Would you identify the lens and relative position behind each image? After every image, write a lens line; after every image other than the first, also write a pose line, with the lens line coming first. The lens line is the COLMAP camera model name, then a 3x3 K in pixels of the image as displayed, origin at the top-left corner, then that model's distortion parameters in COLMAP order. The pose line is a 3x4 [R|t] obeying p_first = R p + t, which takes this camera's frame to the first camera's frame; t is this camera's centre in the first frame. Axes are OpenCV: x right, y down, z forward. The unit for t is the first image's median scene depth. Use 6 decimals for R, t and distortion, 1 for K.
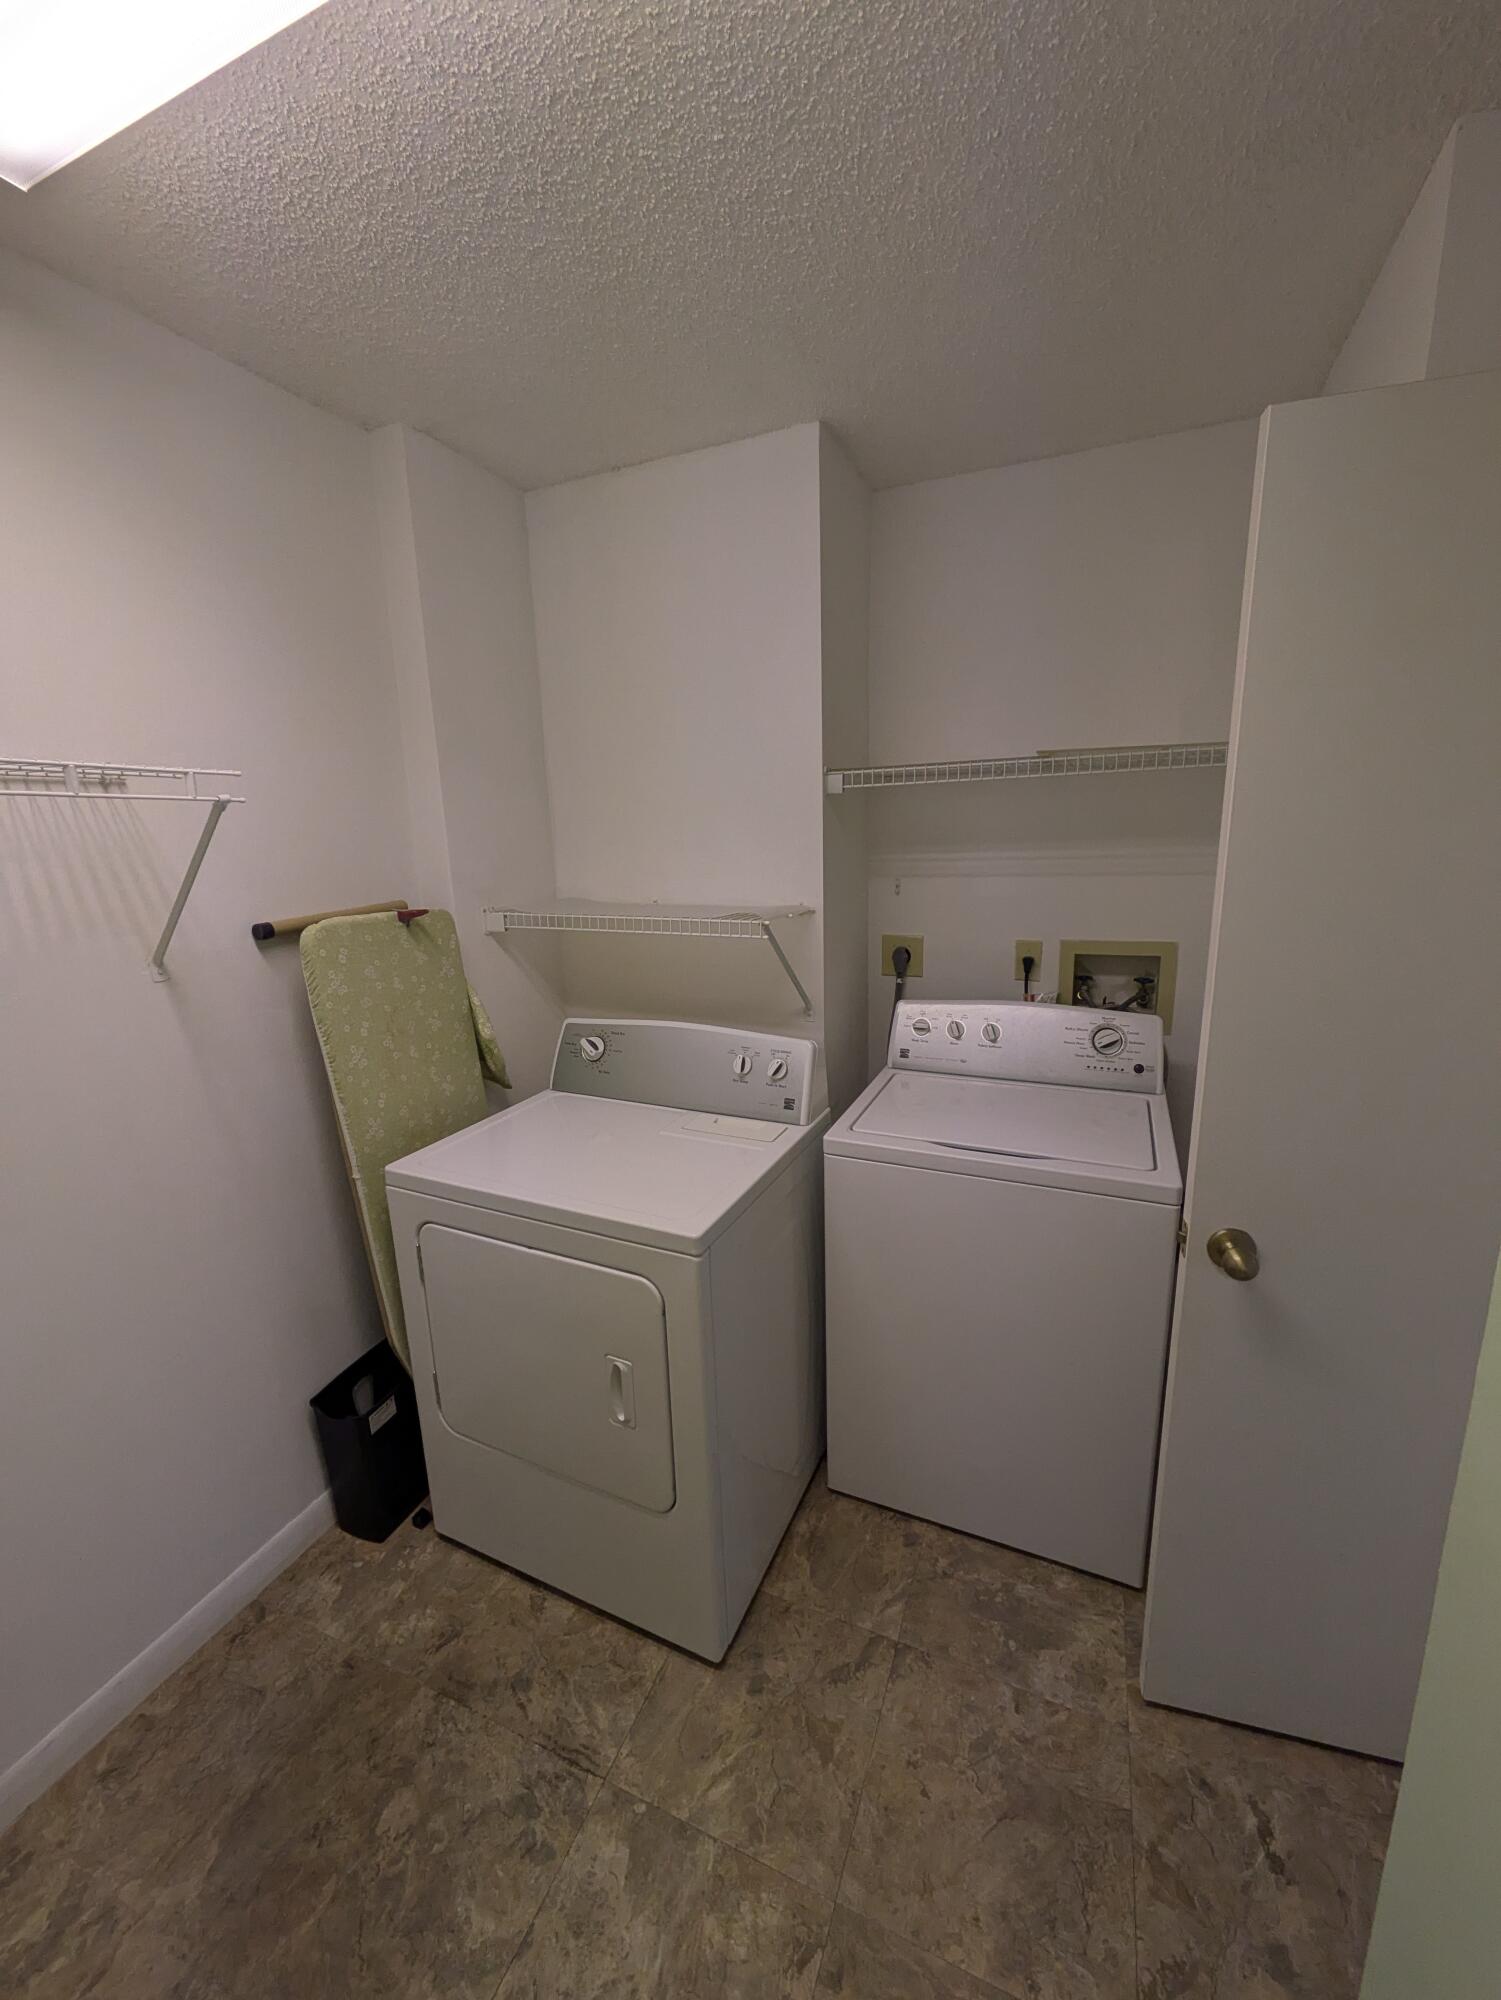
lens RADIAL K [[787.5, 0, 750.5], [0, 787.5, 1000.0], [0, 0, 1]] dist [0.004850, -0.000522]
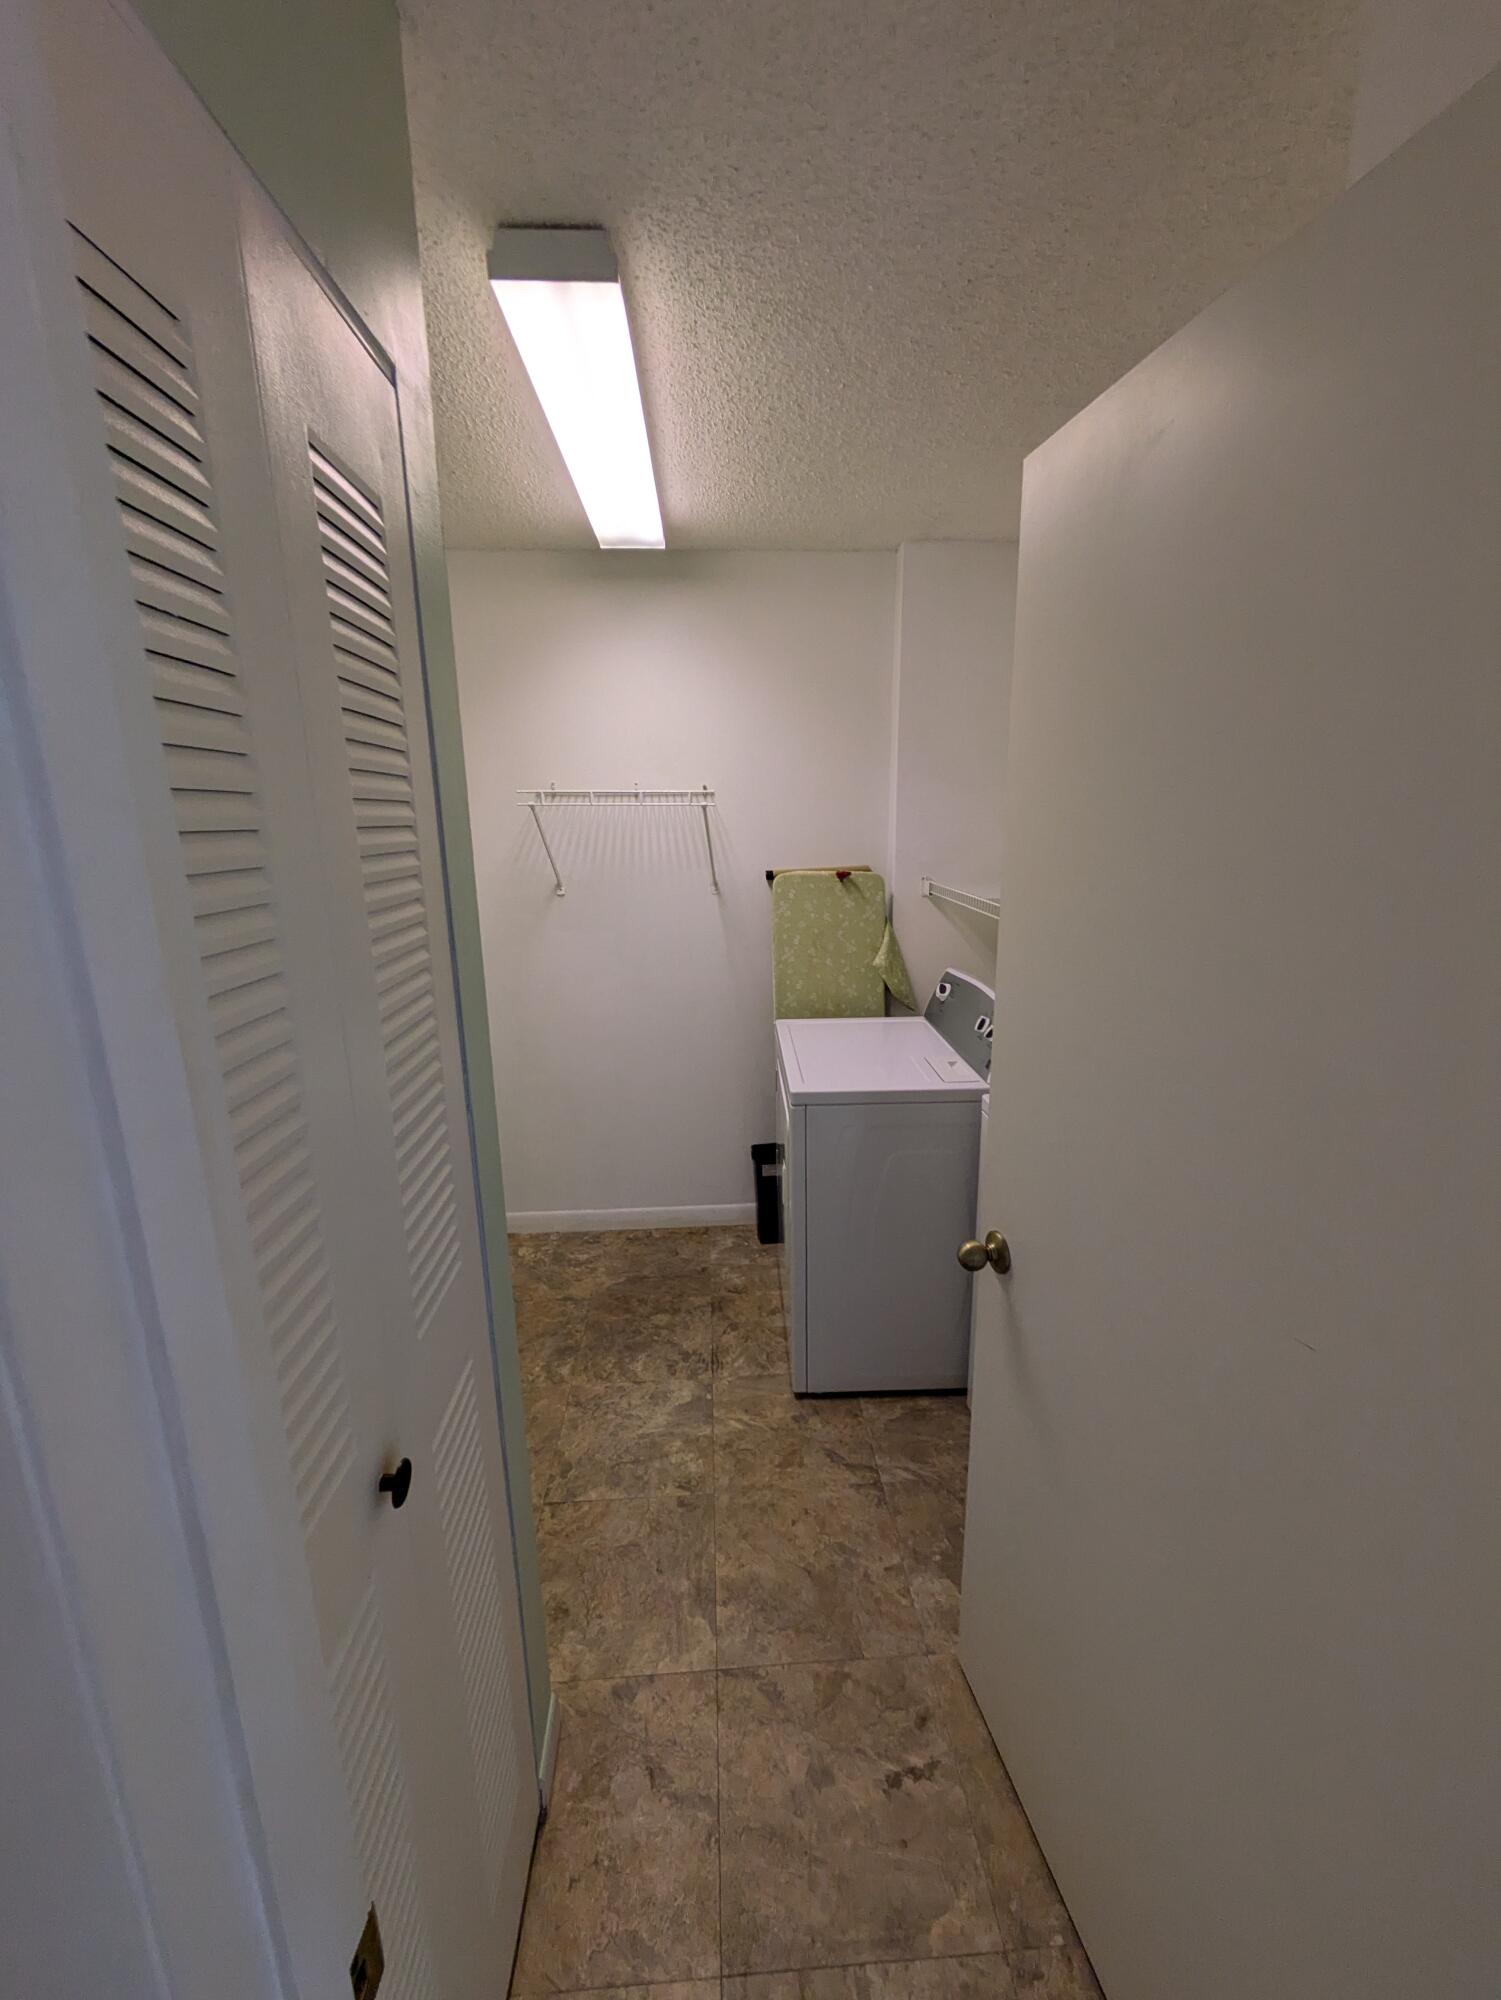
lens RADIAL K [[787.3, 0, 753.2], [0, 787.3, 1002.4], [0, 0, 1]] dist [-0.002520, 0.002500]
pose [[0.451604, 0.230512, -0.861927, 1.132245], [-0.198657, 0.967777, 0.154735, -0.088427], [0.869821, 0.101349, 0.482845, 0.162809]]
